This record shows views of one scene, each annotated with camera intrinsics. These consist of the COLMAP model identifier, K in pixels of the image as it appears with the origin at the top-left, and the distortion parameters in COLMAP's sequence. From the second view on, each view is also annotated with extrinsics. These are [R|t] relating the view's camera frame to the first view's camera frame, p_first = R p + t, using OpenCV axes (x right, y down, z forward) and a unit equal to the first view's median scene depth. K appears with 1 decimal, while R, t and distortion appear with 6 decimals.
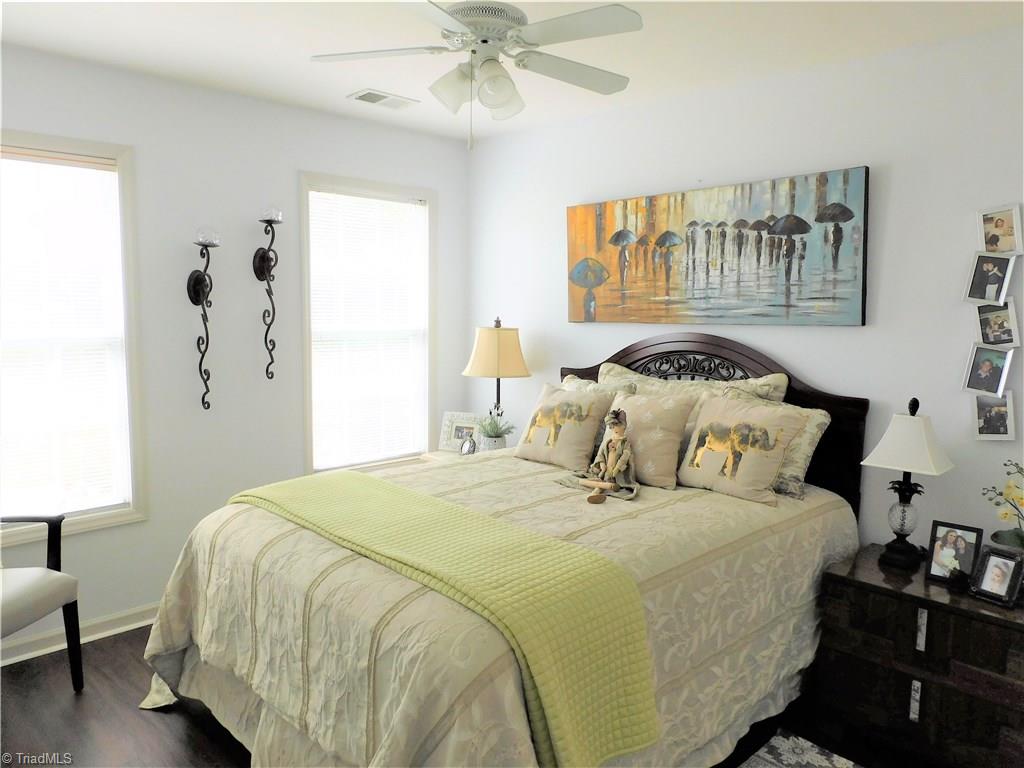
lens RADIAL K [[734.5, 0, 515.3], [0, 734.5, 380.7], [0, 0, 1]] dist [0.000619, -0.008000]
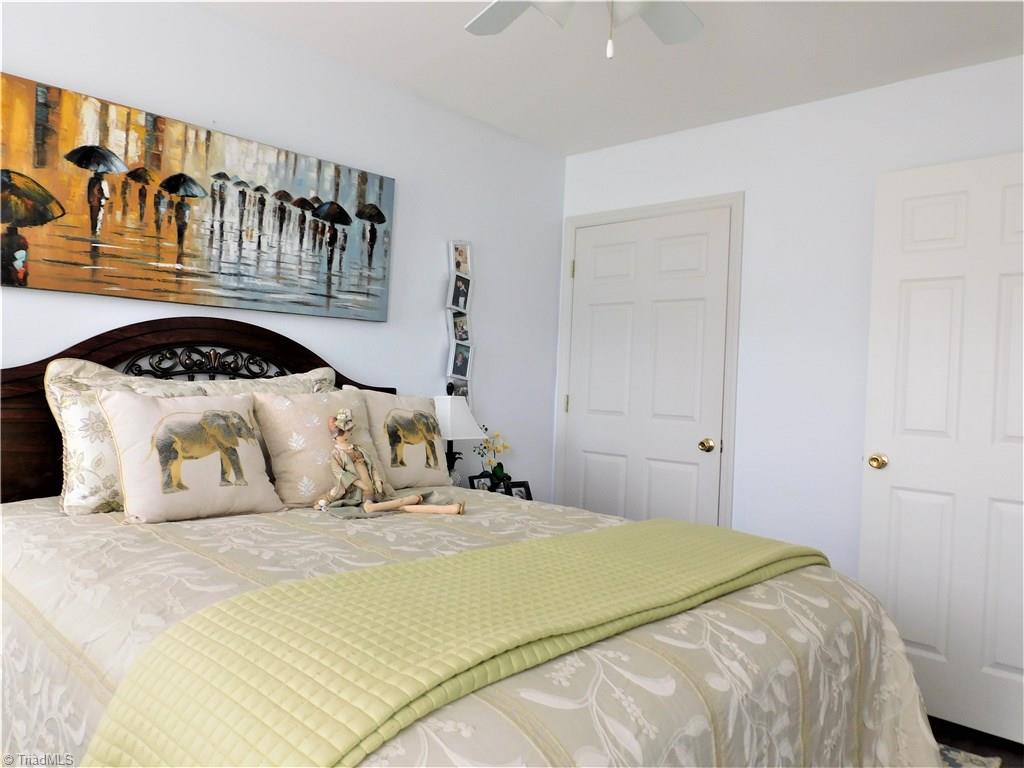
lens RADIAL K [[734.5, 0, 515.3], [0, 734.5, 380.7], [0, 0, 1]] dist [0.000619, -0.008000]
pose [[-0.057660, -0.007699, 0.998307, -0.572852], [0.063176, 0.997938, 0.011345, 0.011381], [-0.996335, 0.063723, -0.057055, 0.789539]]
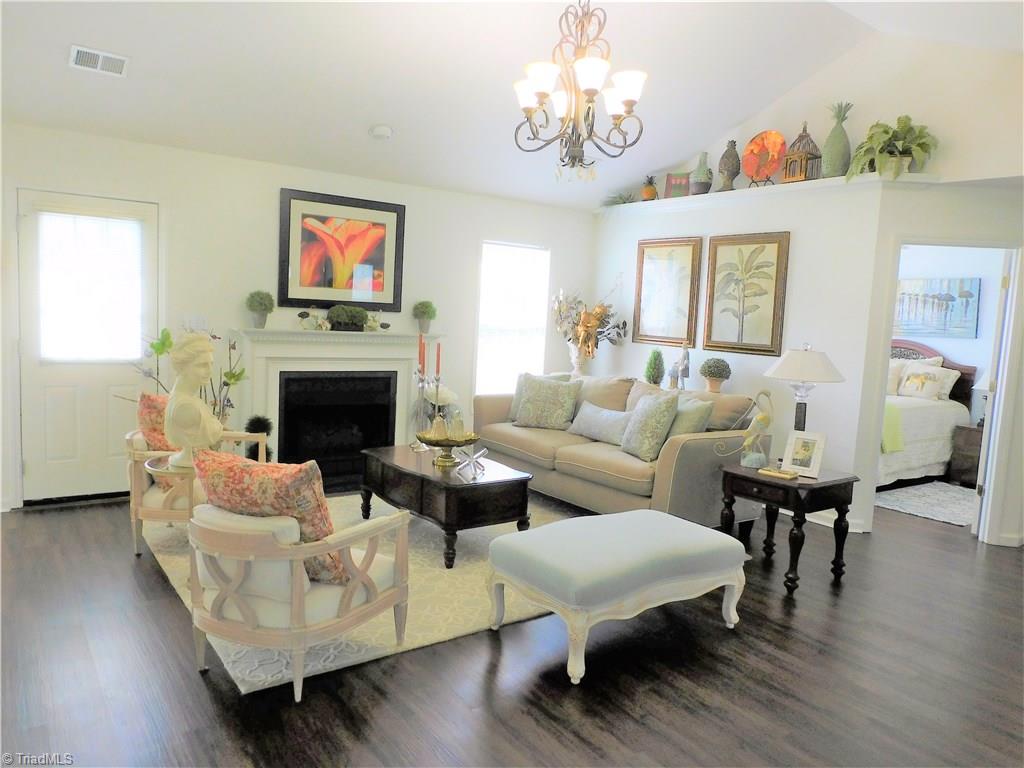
lens RADIAL K [[734.5, 0, 515.3], [0, 734.5, 380.7], [0, 0, 1]] dist [0.000619, -0.008000]
pose [[0.987072, 0.052335, -0.151494, -0.657171], [-0.054233, 0.998493, -0.008420, 0.165362], [0.150825, 0.016527, 0.988422, -1.619996]]
